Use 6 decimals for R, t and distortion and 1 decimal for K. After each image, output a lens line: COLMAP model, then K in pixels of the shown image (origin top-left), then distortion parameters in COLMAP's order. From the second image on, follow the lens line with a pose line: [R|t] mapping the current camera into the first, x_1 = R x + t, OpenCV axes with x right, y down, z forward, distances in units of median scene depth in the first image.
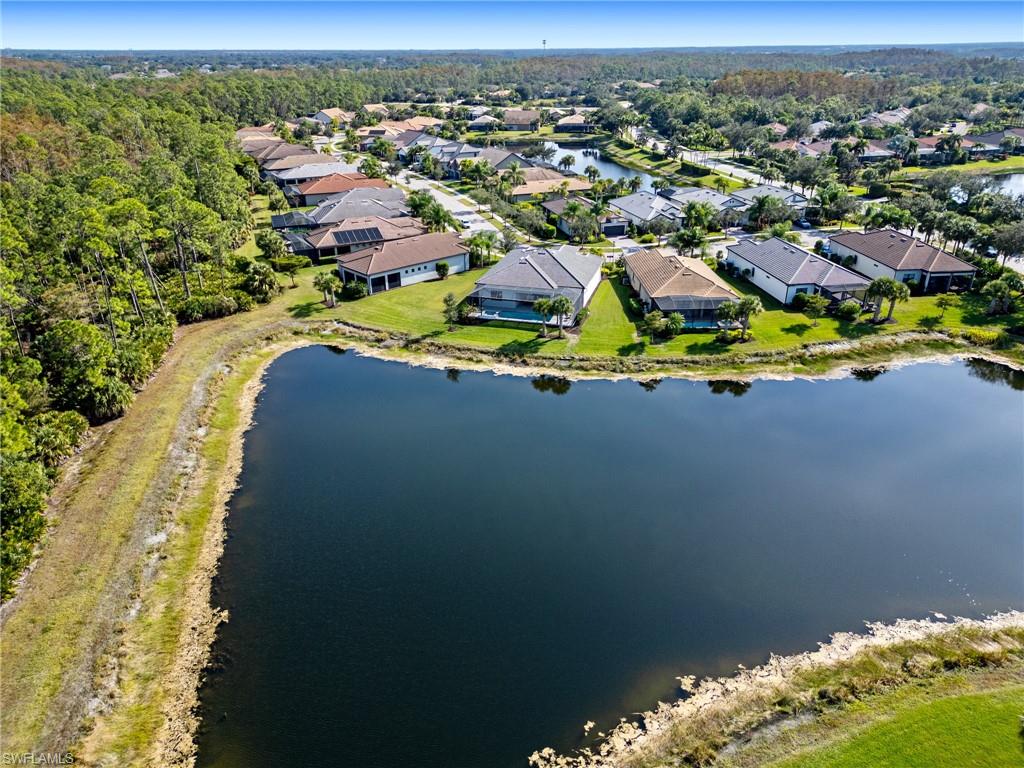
lens RADIAL K [[709.2, 0, 512.6], [0, 709.2, 384.1], [0, 0, 1]] dist [0.036340, -0.019304]
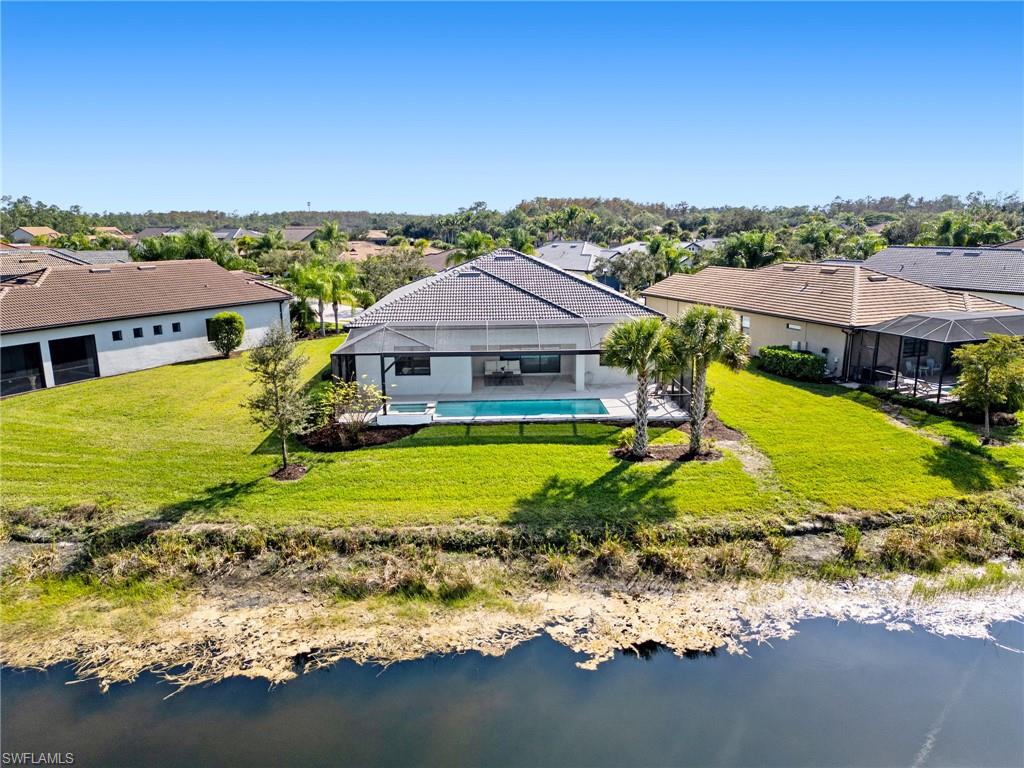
lens RADIAL K [[709.2, 0, 509.9], [0, 709.2, 382.0], [0, 0, 1]] dist [0.036340, -0.019304]
pose [[0.950842, -0.072838, 0.300988, -0.086557], [0.137187, 0.970444, -0.198539, -0.046163], [-0.277631, 0.230071, 0.932732, 0.738847]]
